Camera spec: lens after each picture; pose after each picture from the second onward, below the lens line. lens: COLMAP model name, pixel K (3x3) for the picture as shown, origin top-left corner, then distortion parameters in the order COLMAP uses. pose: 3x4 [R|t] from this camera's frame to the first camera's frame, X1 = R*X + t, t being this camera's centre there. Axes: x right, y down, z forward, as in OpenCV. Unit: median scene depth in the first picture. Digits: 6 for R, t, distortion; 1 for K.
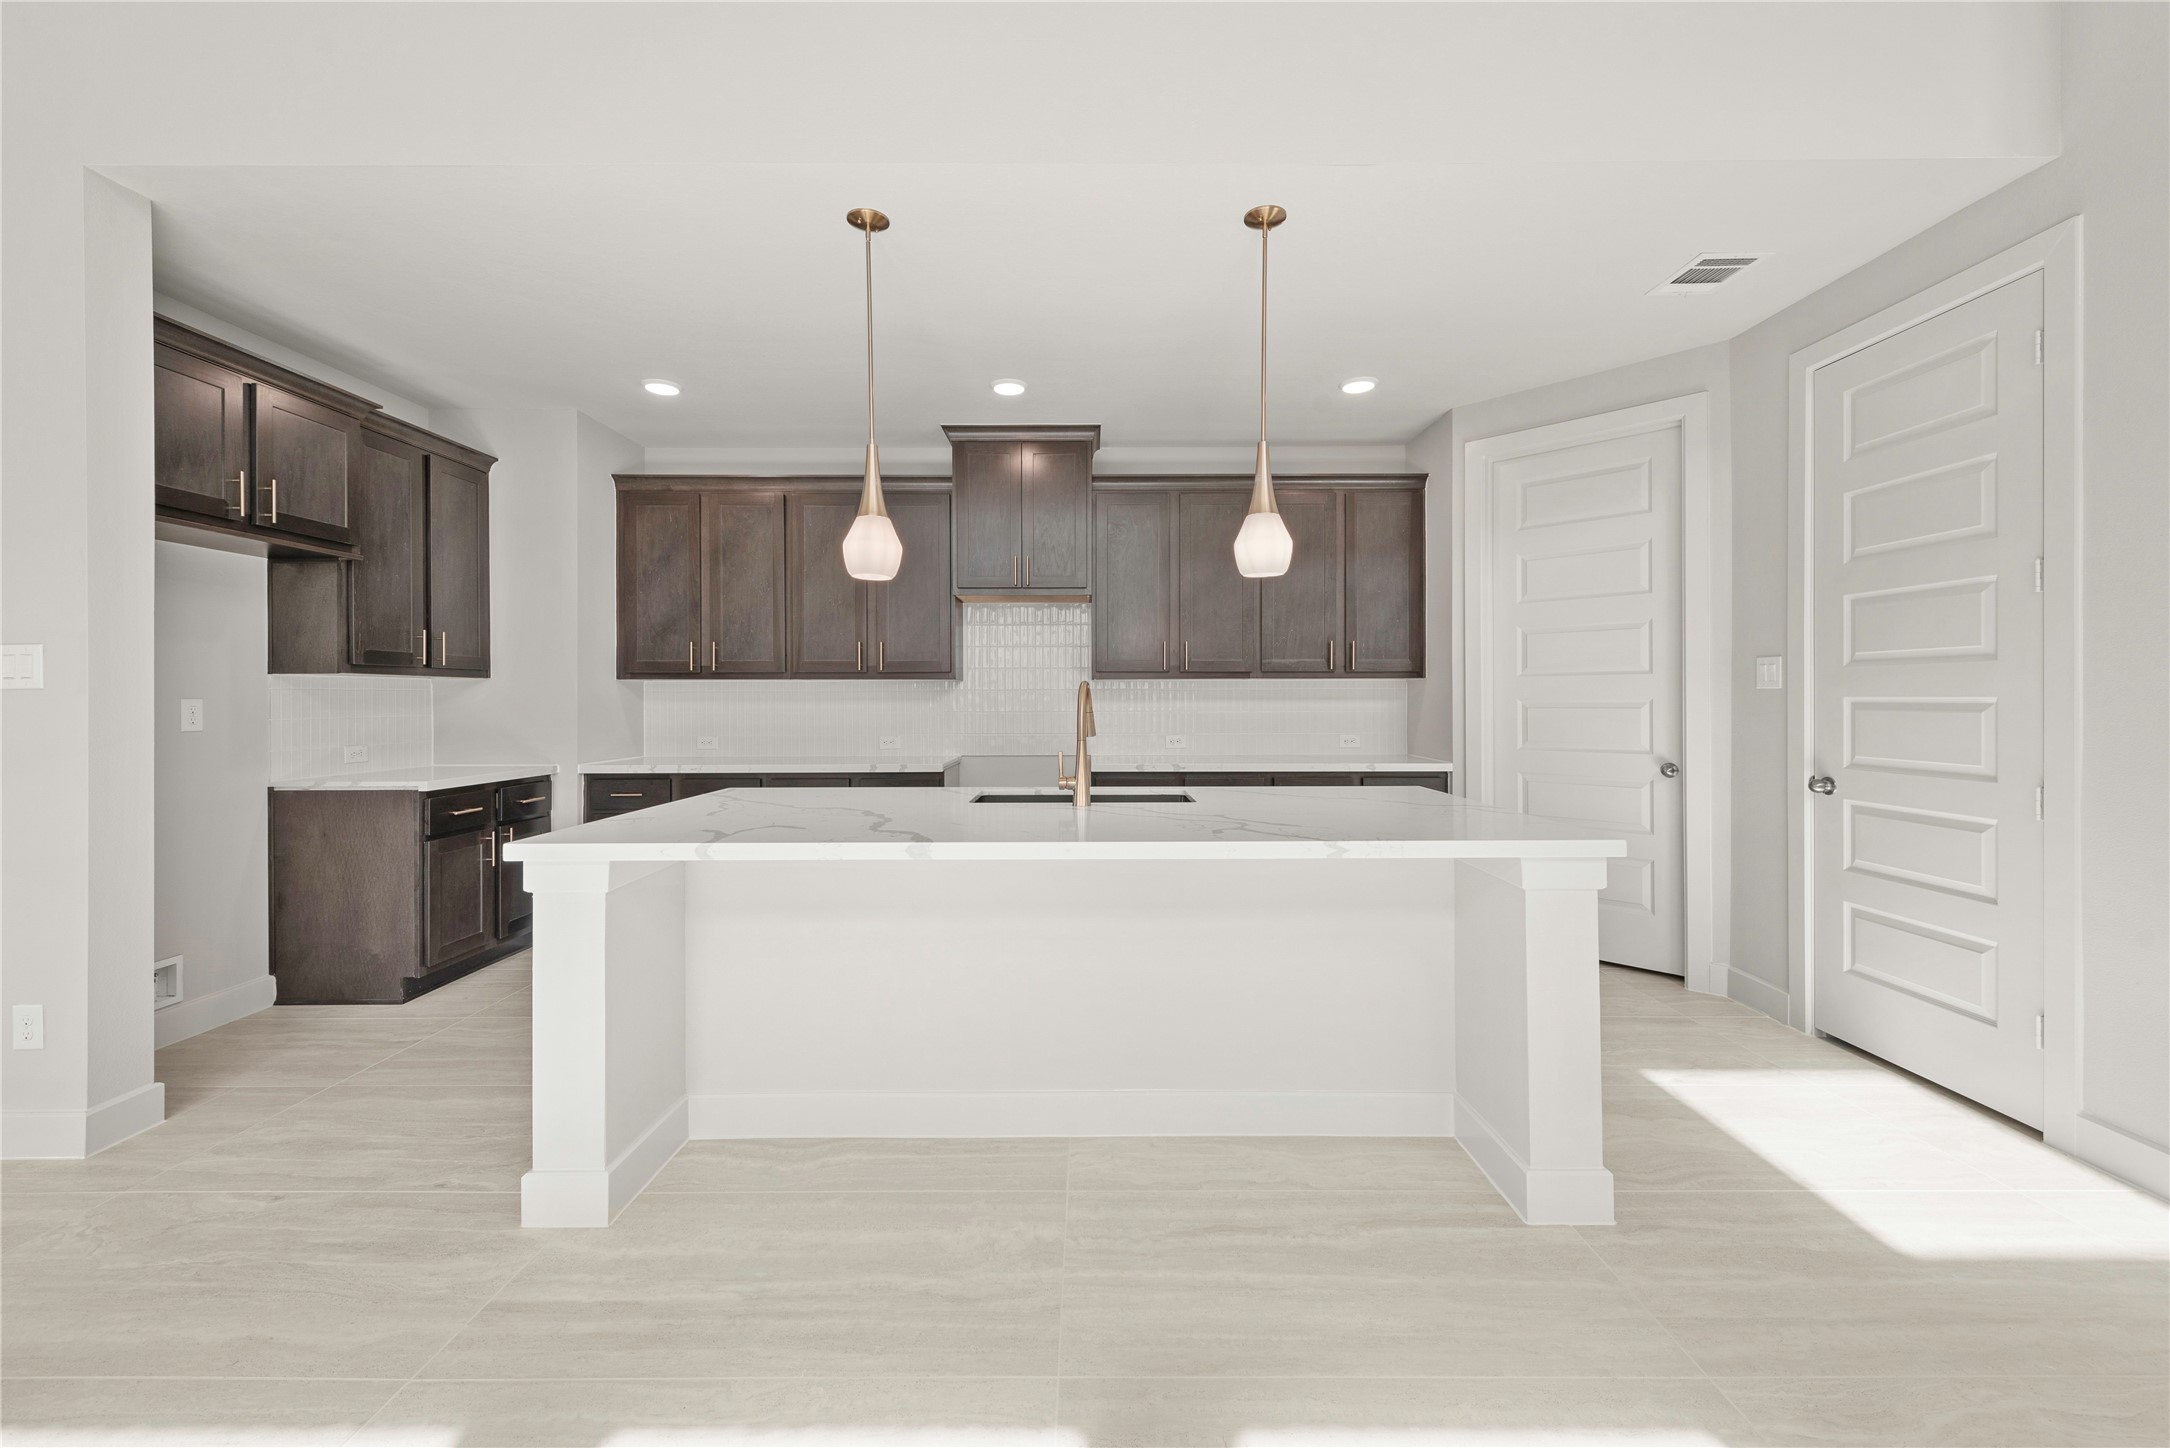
lens RADIAL K [[876.1, 0, 1084.7], [0, 876.1, 717.1], [0, 0, 1]] dist [0.001309, -0.002274]
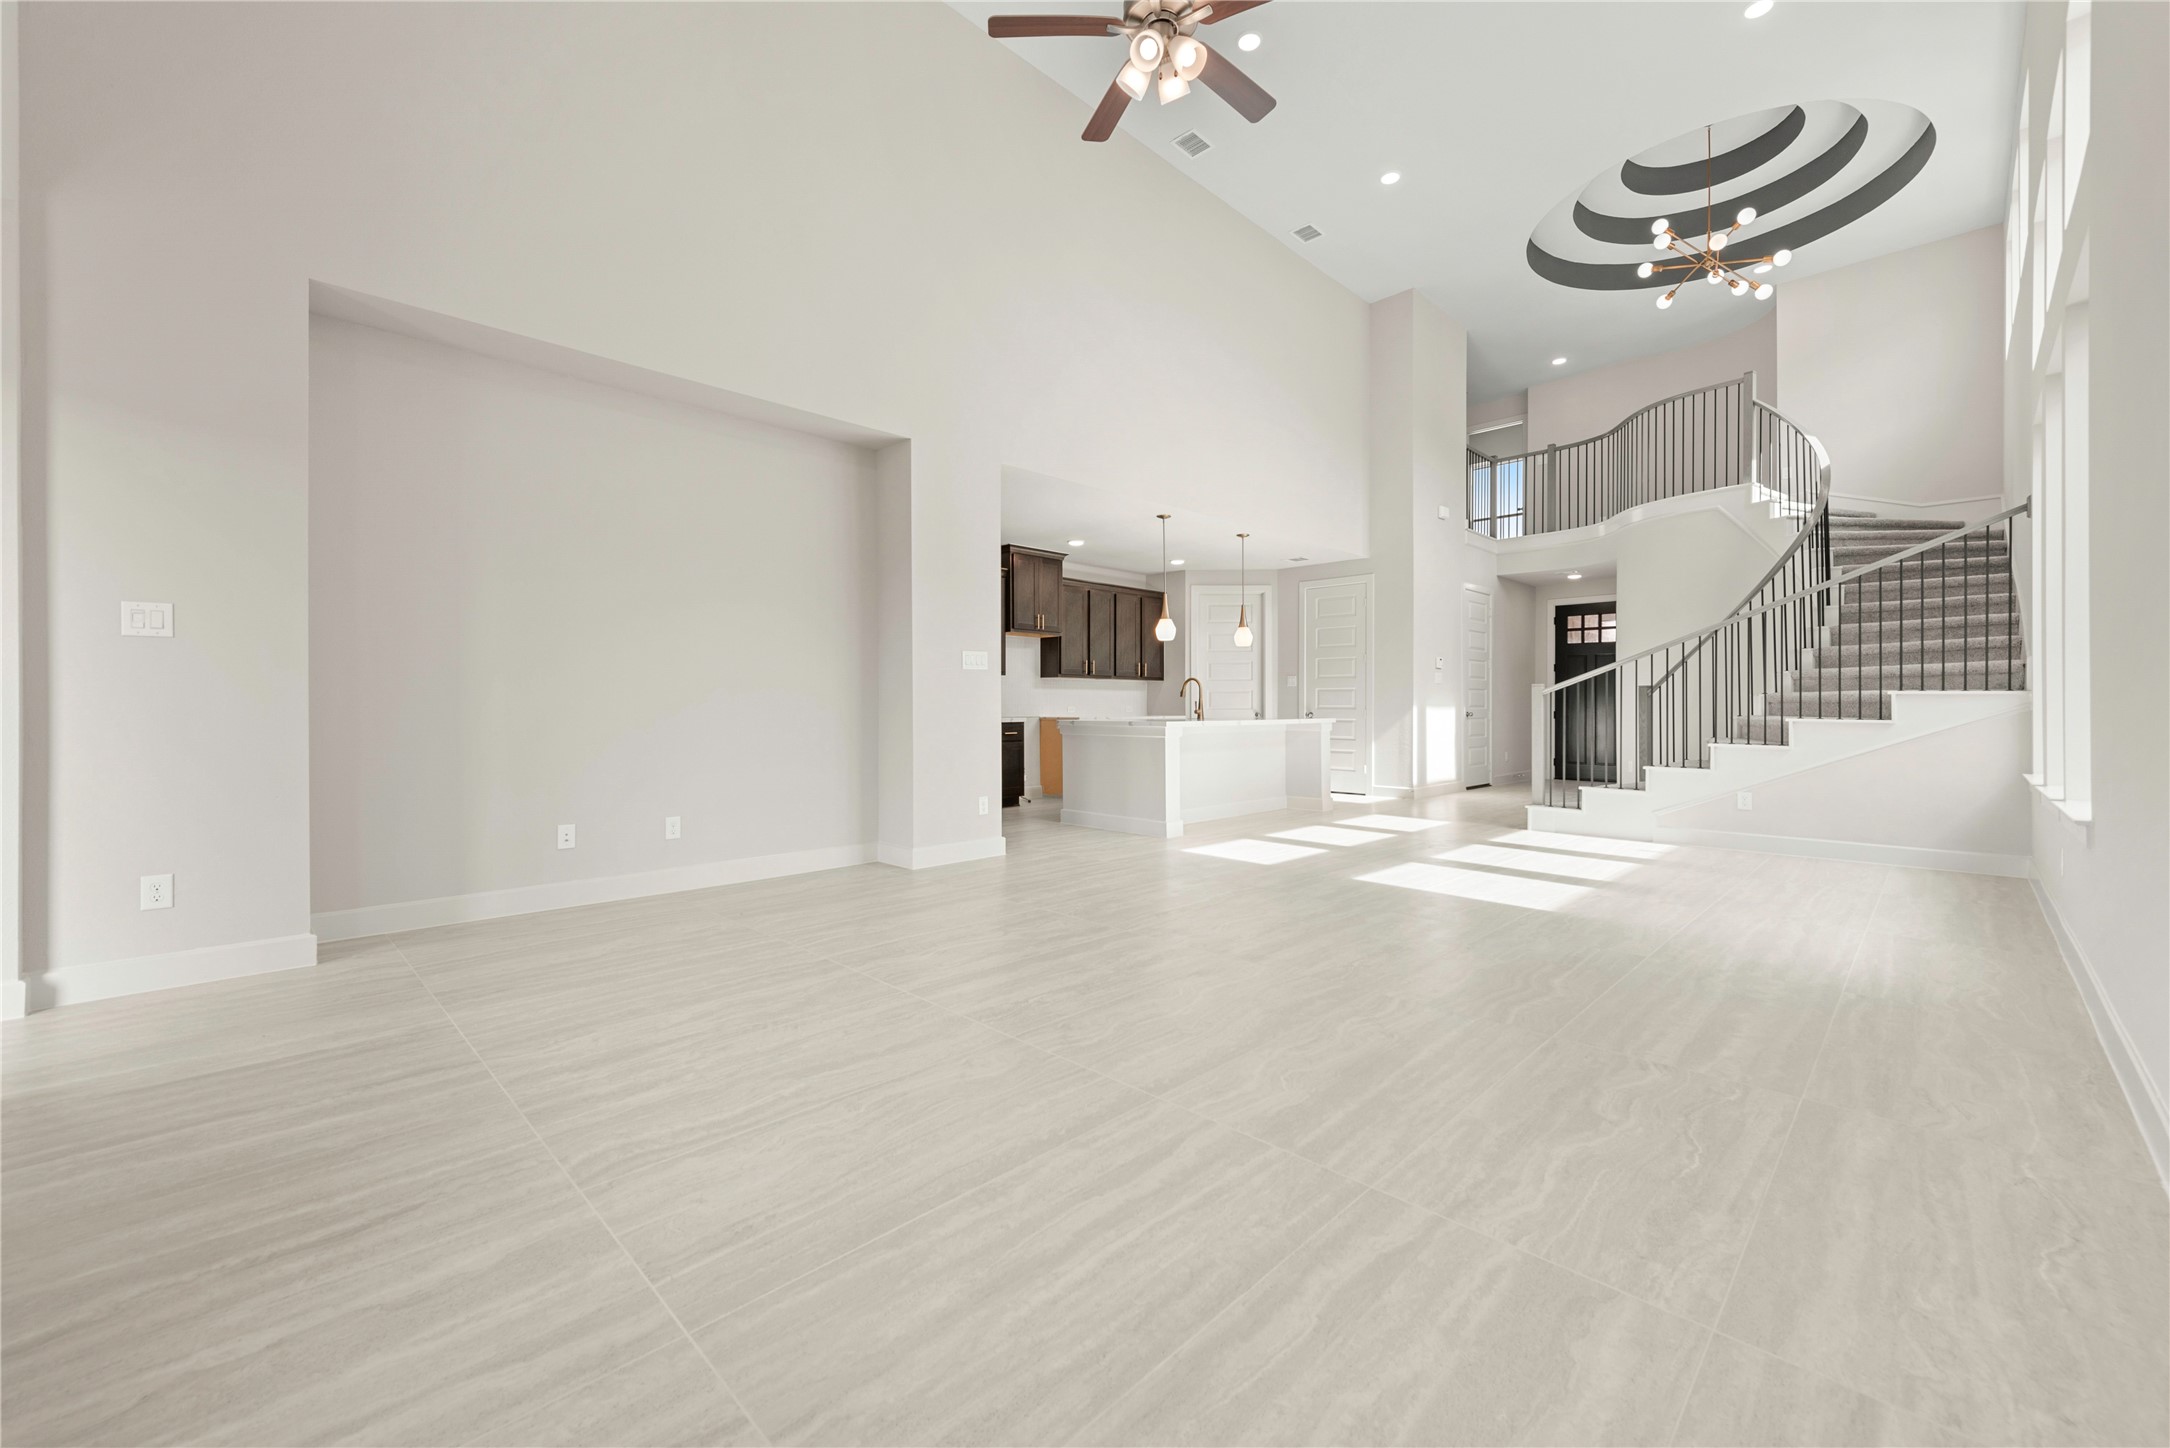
lens RADIAL K [[876.1, 0, 1082.7], [0, 876.1, 719.4], [0, 0, 1]] dist [0.001309, -0.002274]
pose [[0.702683, -0.002439, 0.711499, -1.950788], [0.004633, 0.999989, -0.001147, 0.084951], [-0.711488, 0.004102, 0.702686, -0.660597]]
